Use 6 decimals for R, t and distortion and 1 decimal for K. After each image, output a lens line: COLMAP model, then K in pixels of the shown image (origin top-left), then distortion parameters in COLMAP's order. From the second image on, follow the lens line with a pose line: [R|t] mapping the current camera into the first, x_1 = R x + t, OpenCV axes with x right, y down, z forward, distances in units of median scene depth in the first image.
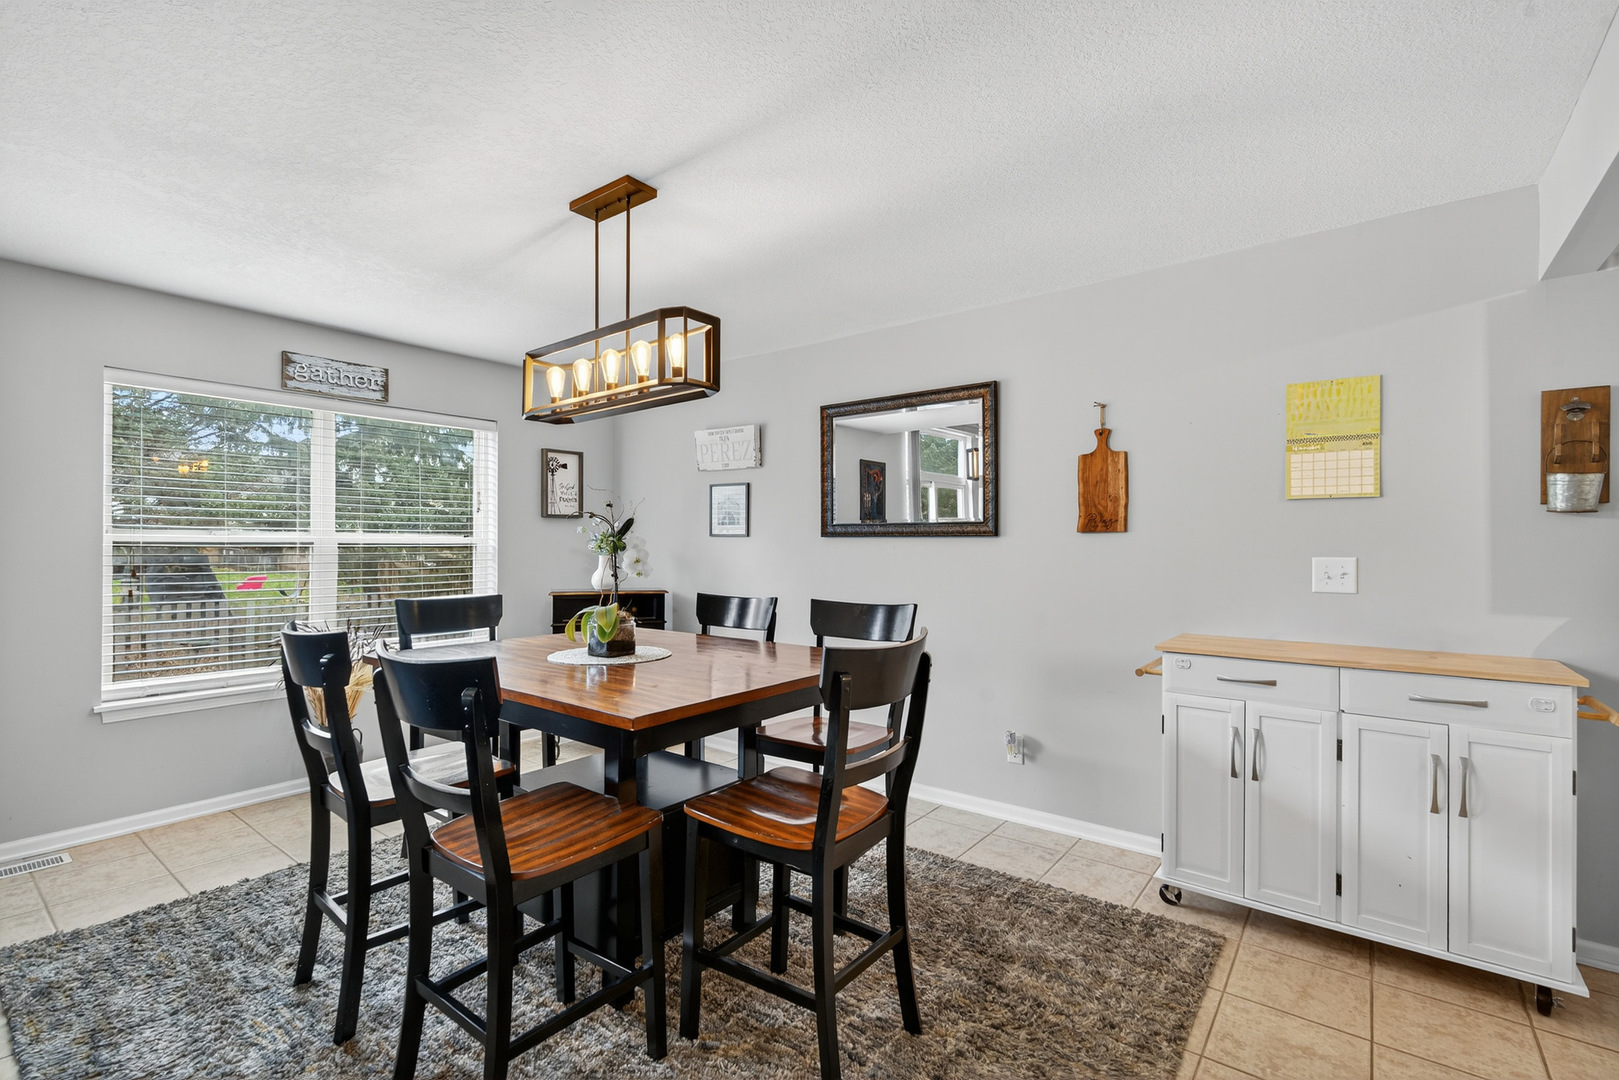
lens RADIAL K [[733.0, 0, 799.5], [0, 733.0, 545.4], [0, 0, 1]] dist [0.001784, 0.000675]
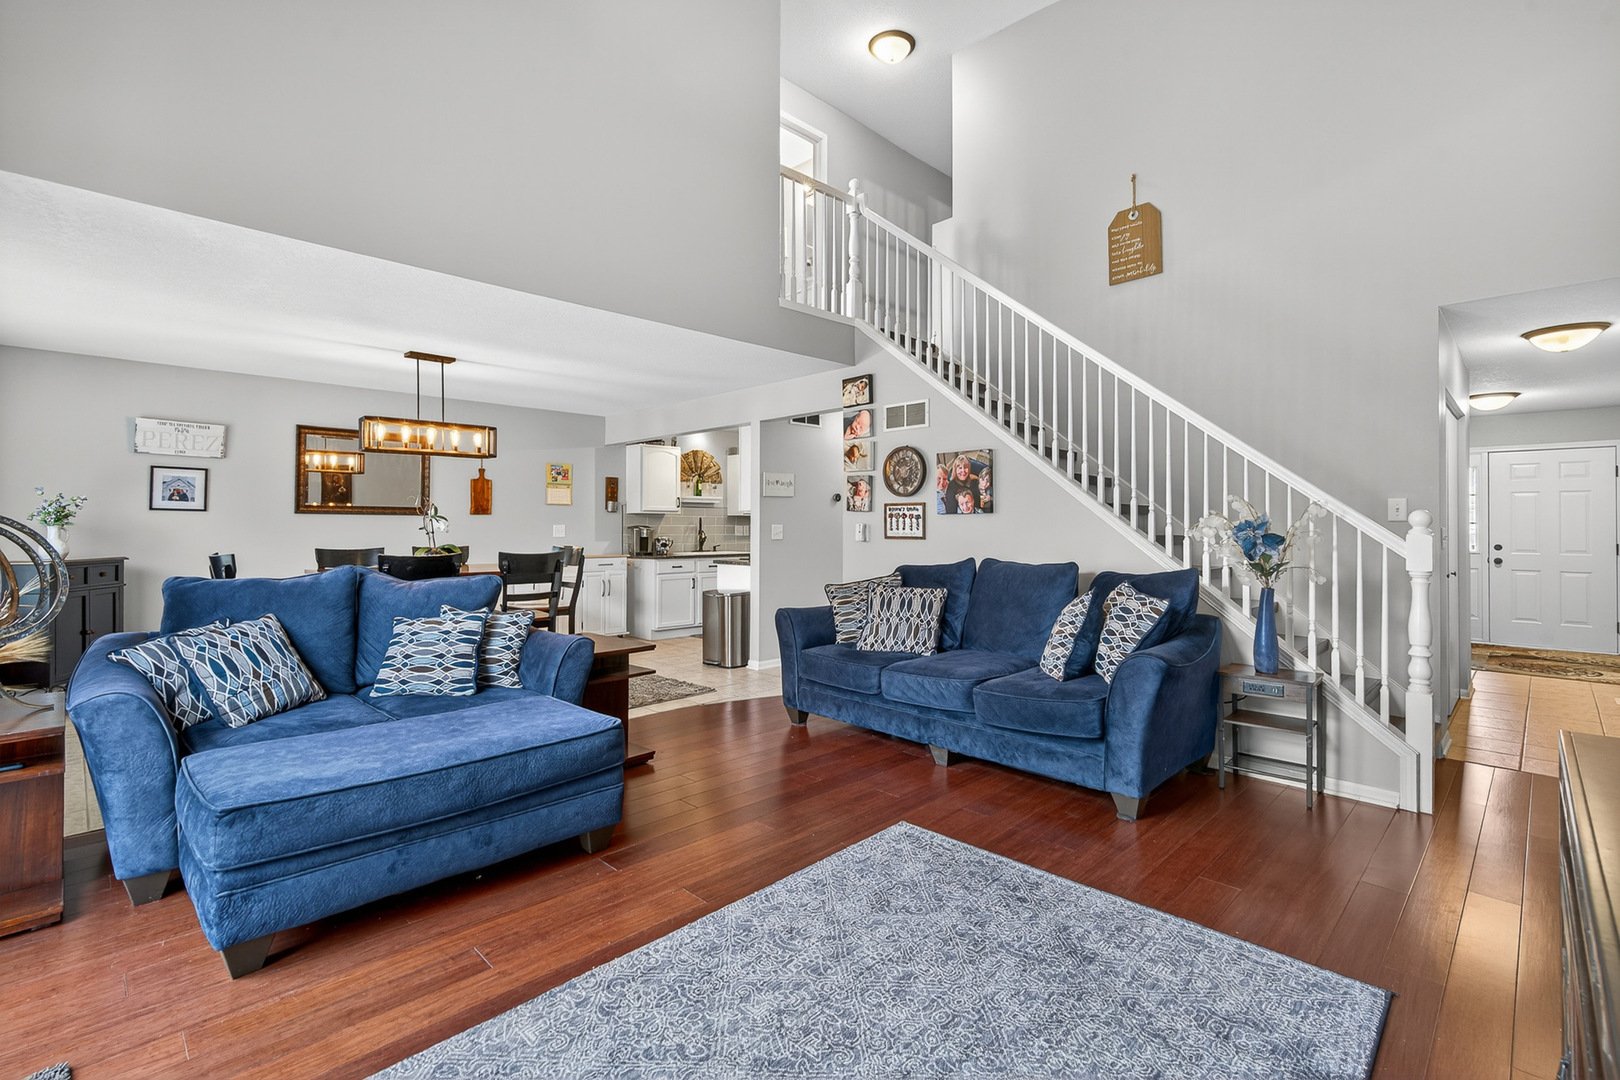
lens RADIAL K [[733.4, 0, 809.1], [0, 733.4, 528.4], [0, 0, 1]] dist [0.001784, 0.000675]
pose [[0.120177, -0.004571, 0.992742, -1.672320], [-0.006672, 0.999963, 0.005411, 0.005810], [-0.992730, -0.007273, 0.120142, -0.266987]]
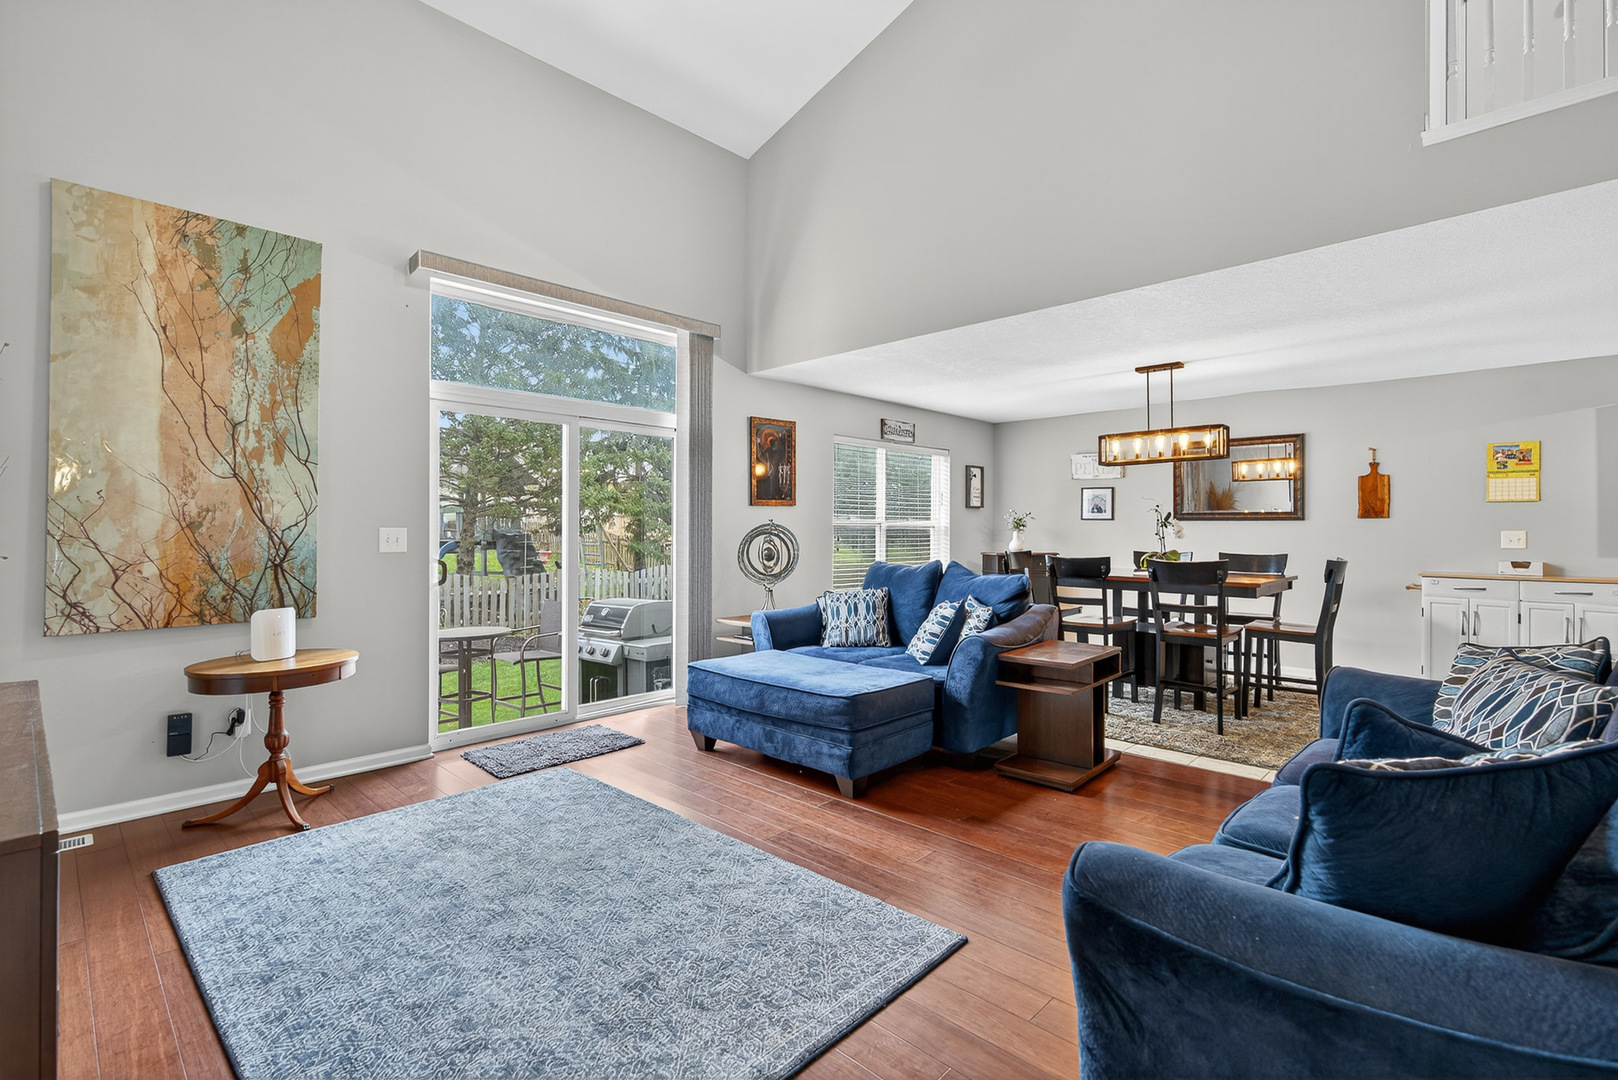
lens RADIAL K [[732.5, 0, 813.6], [0, 732.5, 532.6], [0, 0, 1]] dist [0.001784, 0.000675]
pose [[0.995594, 0.001407, -0.093758, -0.805948], [-0.000693, 0.999971, 0.007647, 0.005637], [0.093766, -0.007548, 0.995566, -0.959828]]
